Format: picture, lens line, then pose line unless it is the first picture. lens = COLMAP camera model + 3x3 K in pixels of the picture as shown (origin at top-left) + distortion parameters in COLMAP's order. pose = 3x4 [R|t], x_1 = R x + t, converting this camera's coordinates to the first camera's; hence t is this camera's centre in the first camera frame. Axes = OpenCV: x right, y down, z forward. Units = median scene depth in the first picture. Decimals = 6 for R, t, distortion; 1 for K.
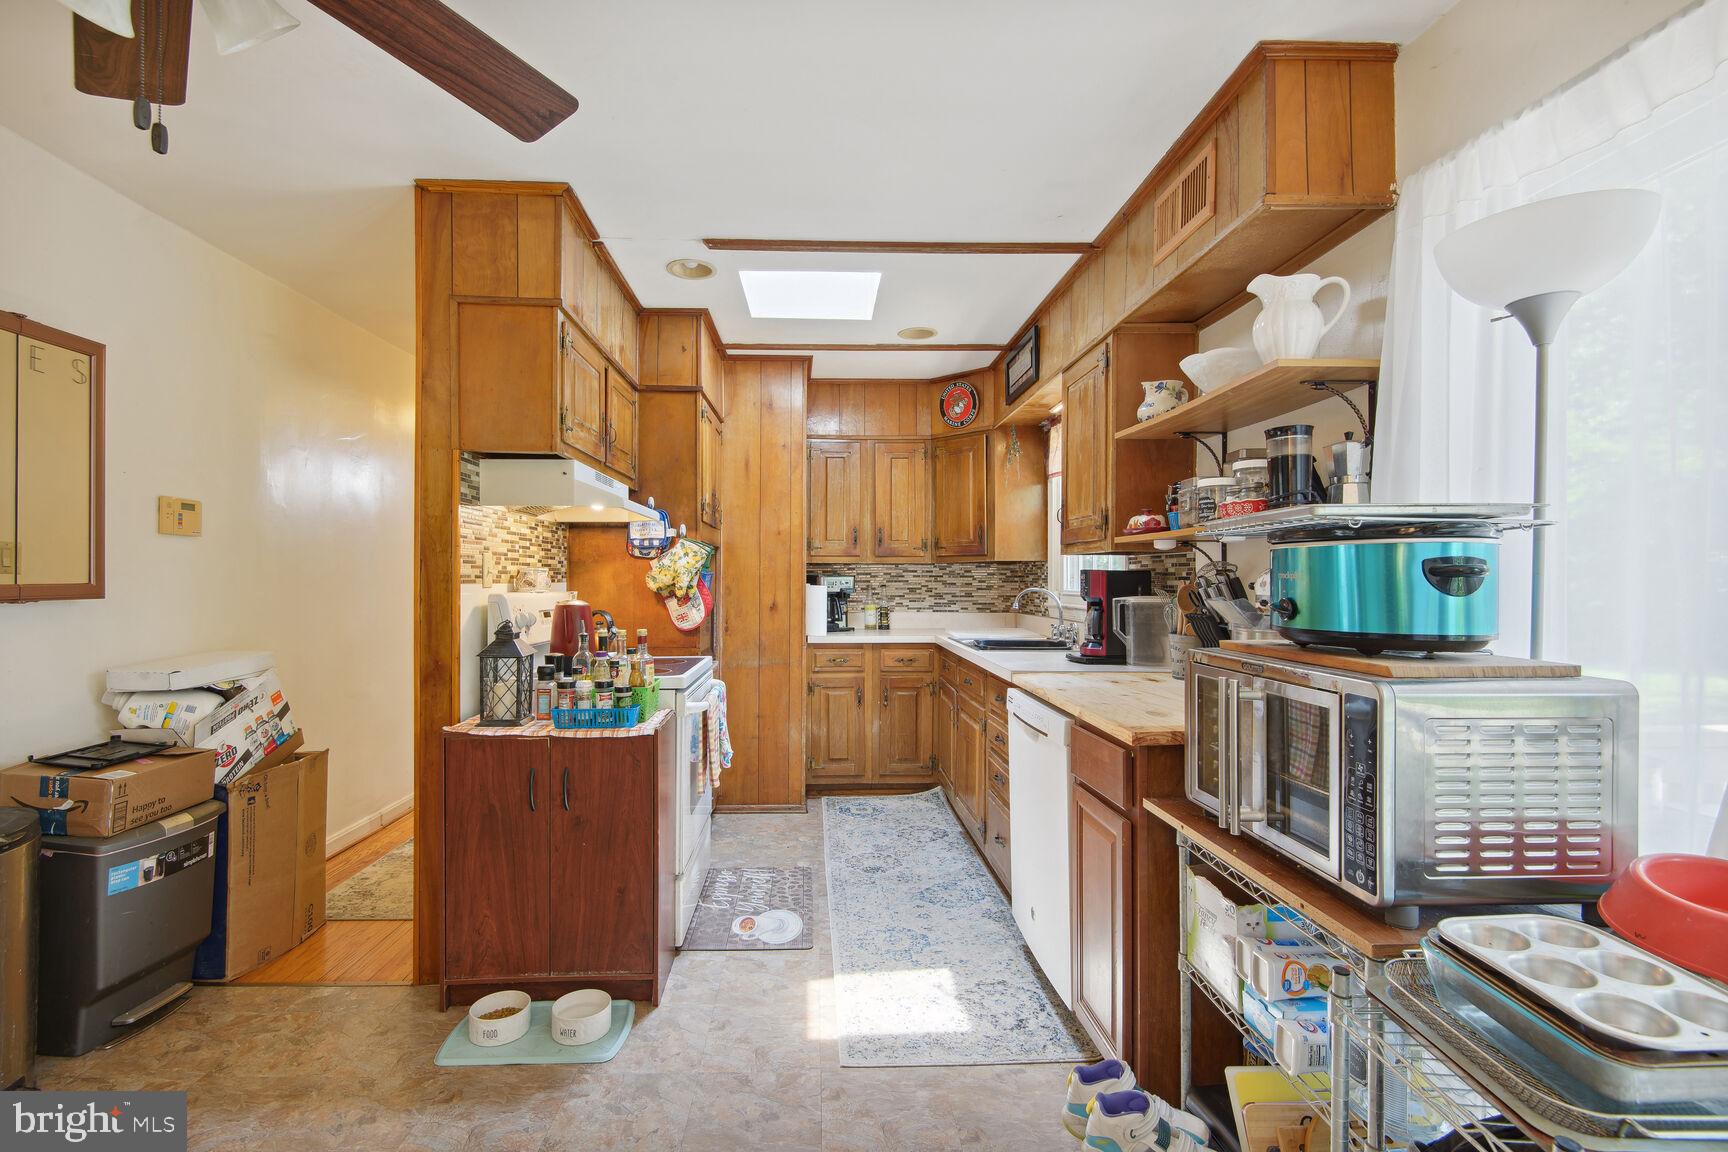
lens RADIAL K [[781.1, 0, 845.8], [0, 781.1, 577.2], [0, 0, 1]] dist [0.017406, -0.005339]
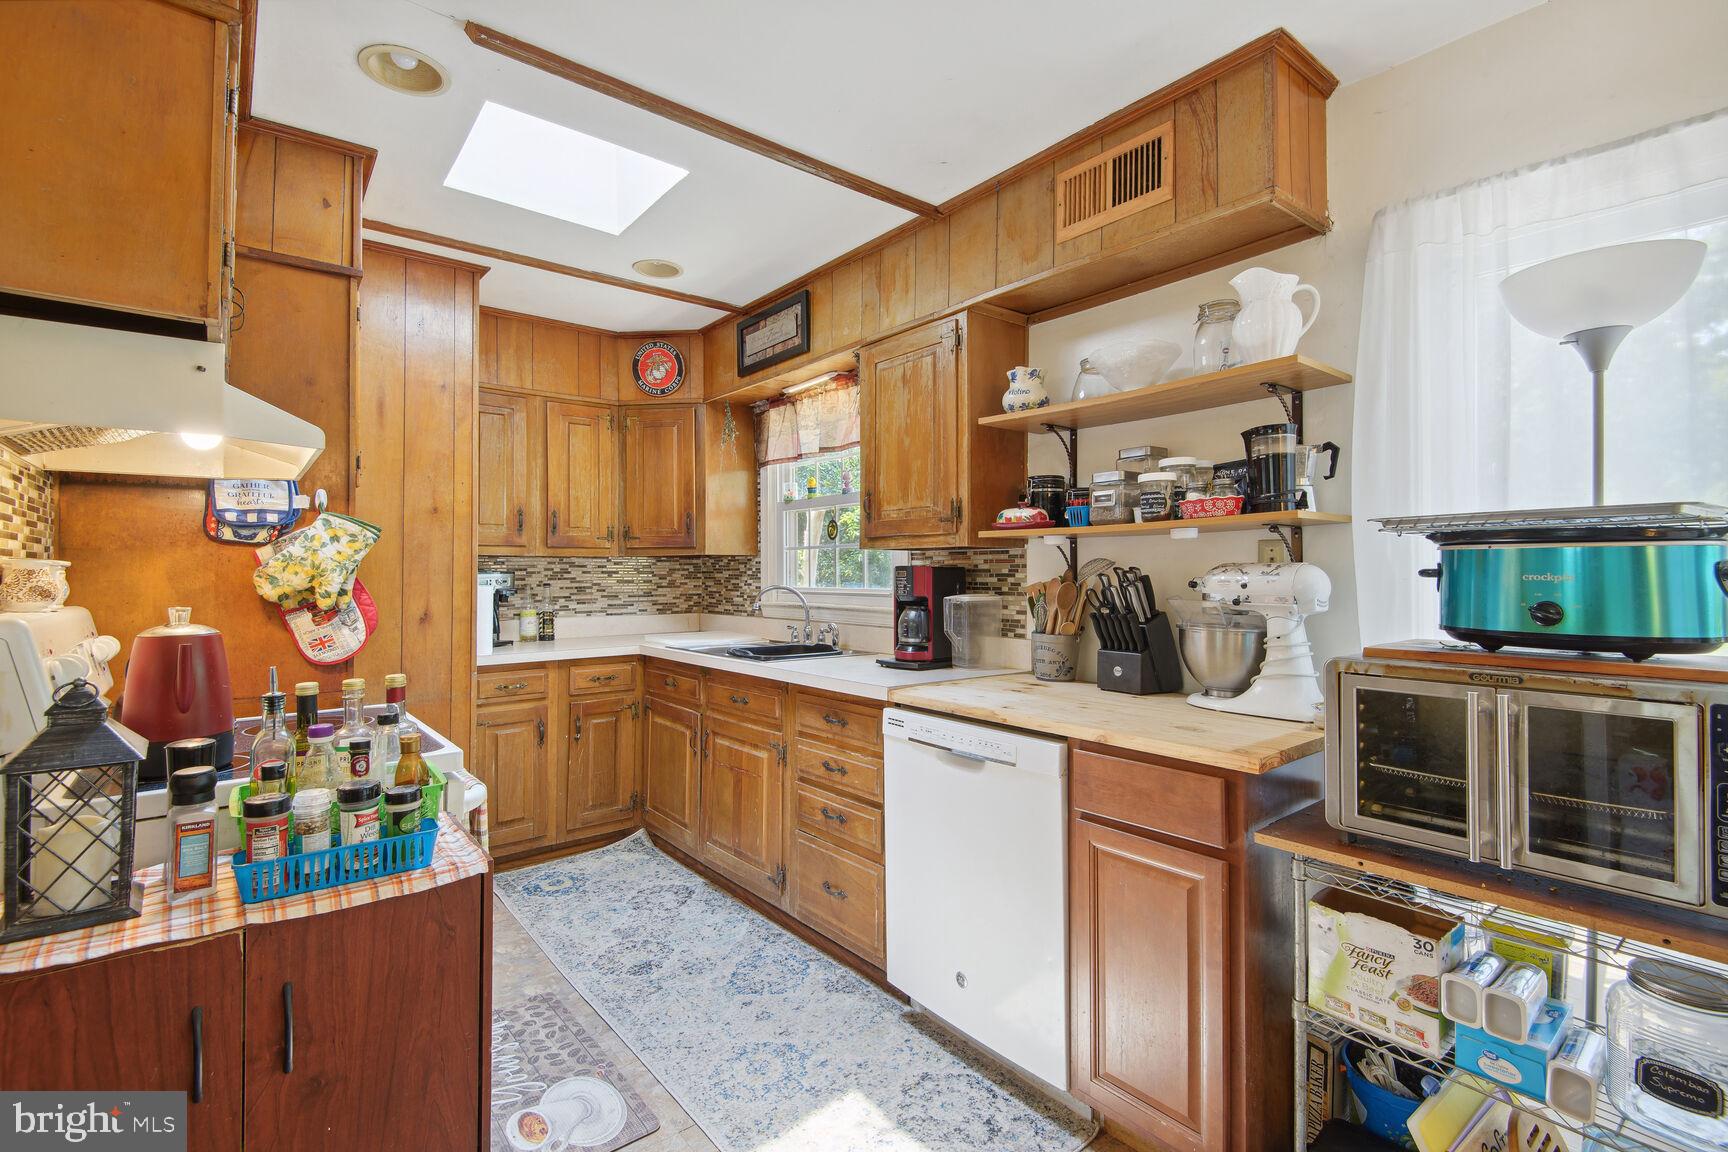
lens RADIAL K [[781.1, 0, 870.7], [0, 781.1, 561.3], [0, 0, 1]] dist [0.017406, -0.005339]
pose [[0.807487, 0.005906, 0.589856, -0.228357], [0.001251, 0.999930, -0.011725, -0.004280], [-0.589885, 0.010206, 0.807423, 0.259360]]
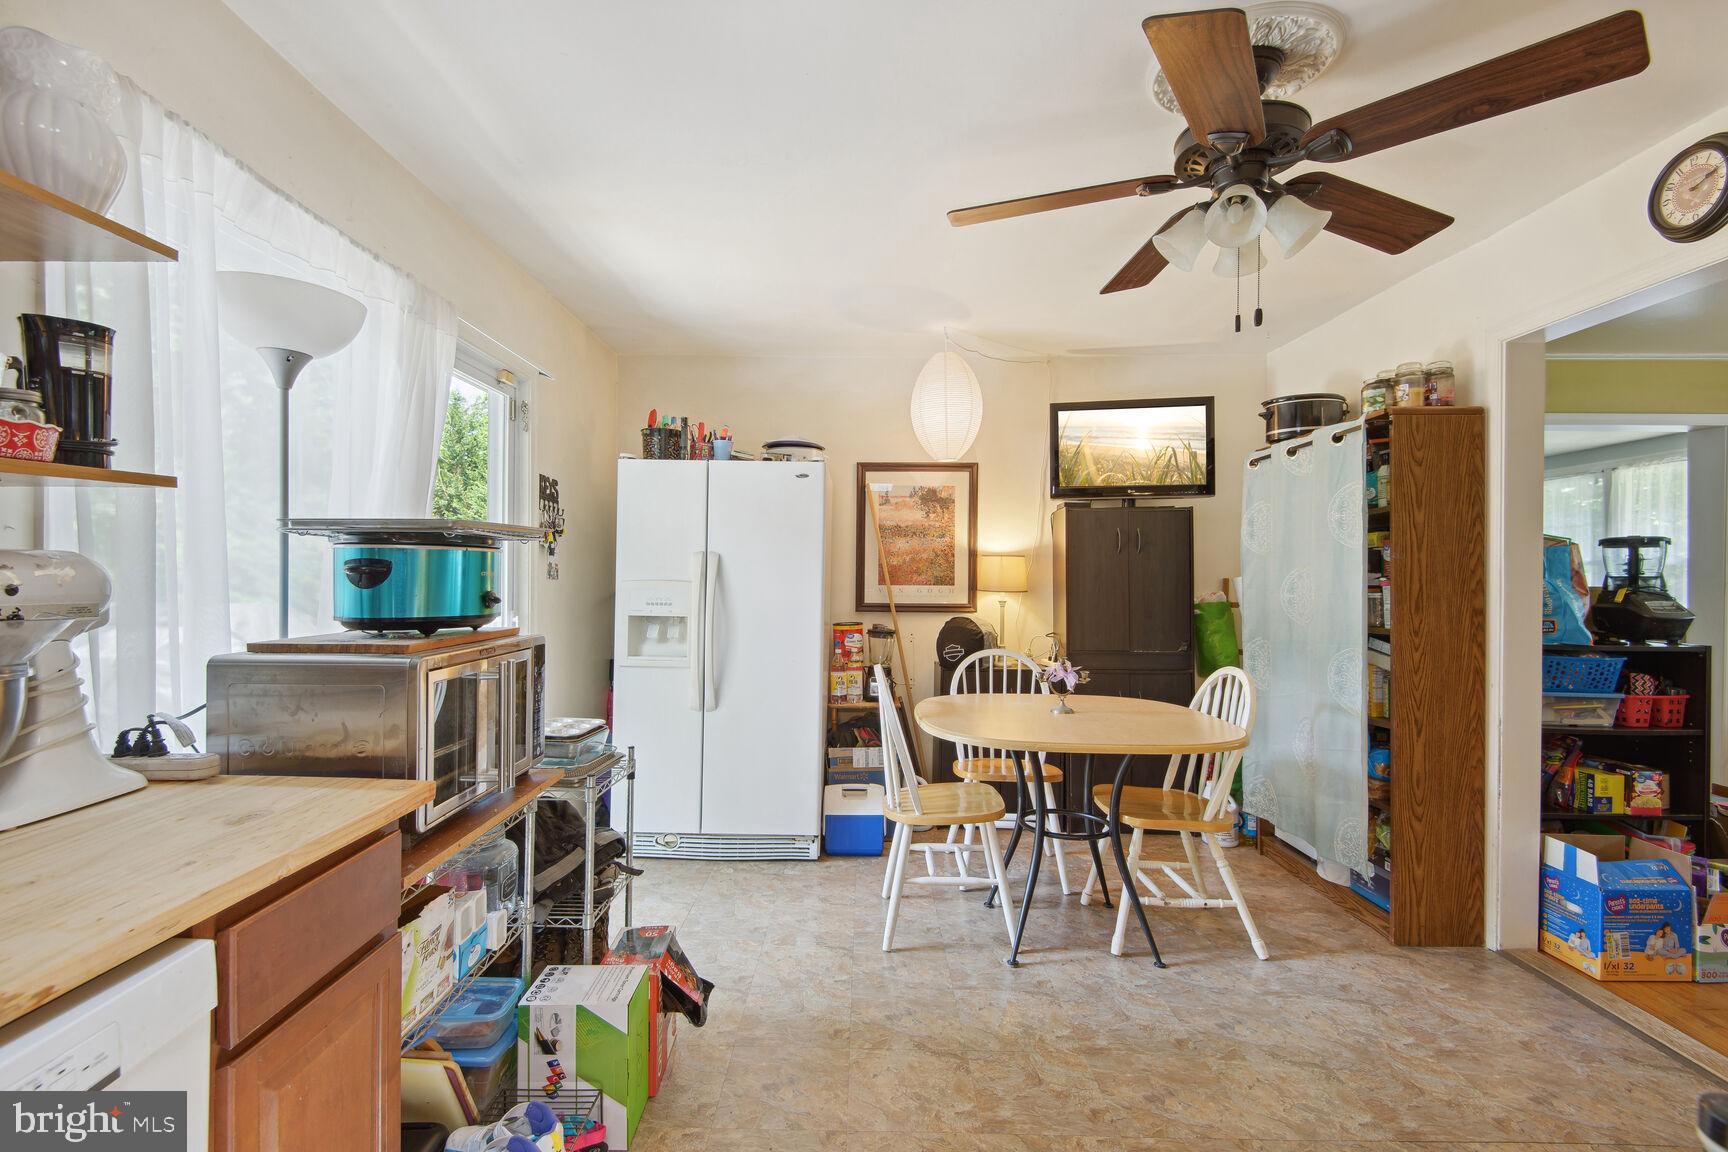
lens RADIAL K [[781.1, 0, 862.3], [0, 781.1, 573.1], [0, 0, 1]] dist [0.017406, -0.005339]
pose [[-0.998549, -0.003520, 0.053727, -0.053747], [-0.003330, 0.999988, 0.003627, -0.002589], [-0.053739, 0.003443, -0.998549, 0.770861]]
